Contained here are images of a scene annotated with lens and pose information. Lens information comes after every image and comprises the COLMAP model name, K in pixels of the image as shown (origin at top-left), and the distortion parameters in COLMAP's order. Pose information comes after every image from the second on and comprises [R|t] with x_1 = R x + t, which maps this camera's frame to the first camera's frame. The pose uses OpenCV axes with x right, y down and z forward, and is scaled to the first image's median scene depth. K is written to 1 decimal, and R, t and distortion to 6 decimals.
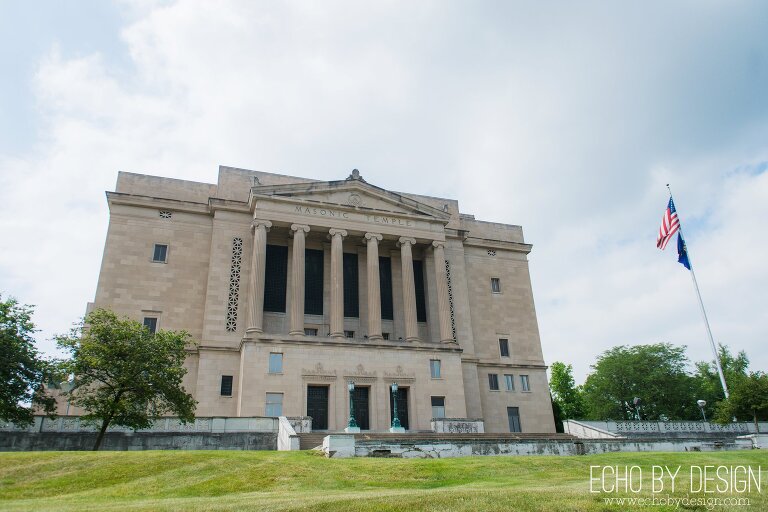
lens RADIAL K [[571.5, 0, 384.0], [0, 571.5, 256.0], [0, 0, 1]] dist [-0.003083, -0.000196]
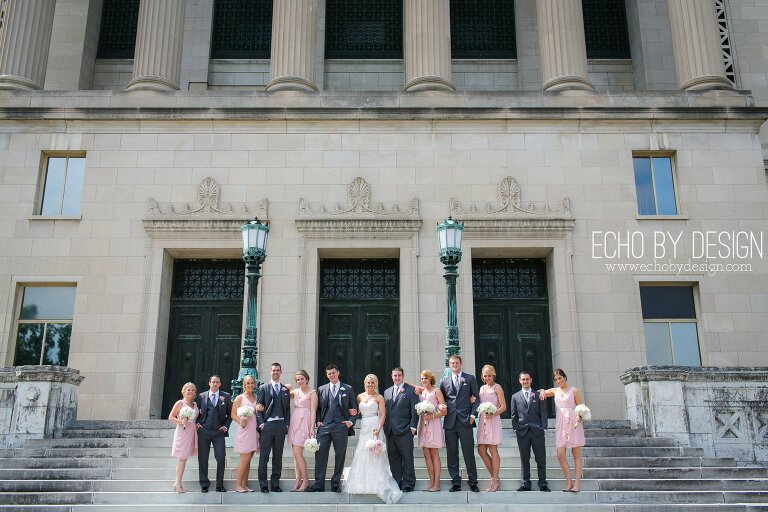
lens RADIAL K [[752.4, 0, 384.0], [0, 752.4, 256.0], [0, 0, 1]] dist [0.004887, 0.006941]
pose [[0.948700, -0.049913, -0.312213, 0.079984], [0.094674, 0.986998, 0.129889, 0.178670], [0.301671, -0.152784, 0.941091, 0.646933]]
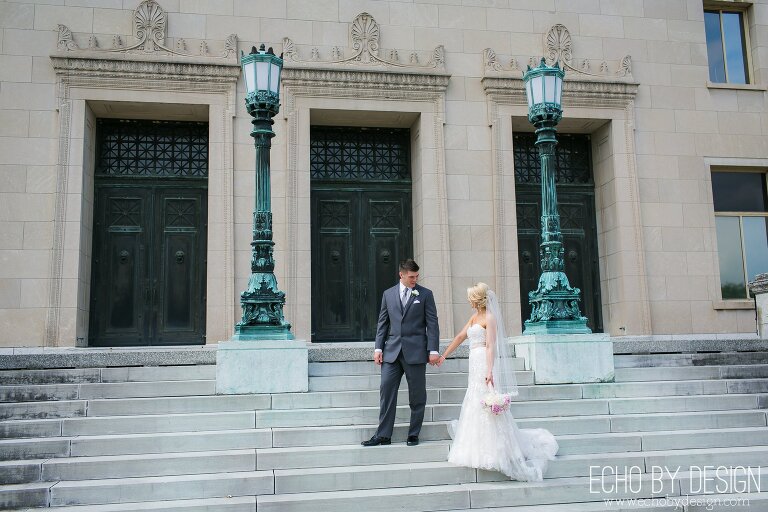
lens RADIAL K [[752.4, 0, 384.0], [0, 752.4, 256.0], [0, 0, 1]] dist [0.004887, 0.006941]
pose [[0.990957, -0.005885, -0.134053, 0.000140], [0.042331, 0.961731, 0.270704, 0.197732], [0.127330, -0.273931, 0.953283, 0.714658]]
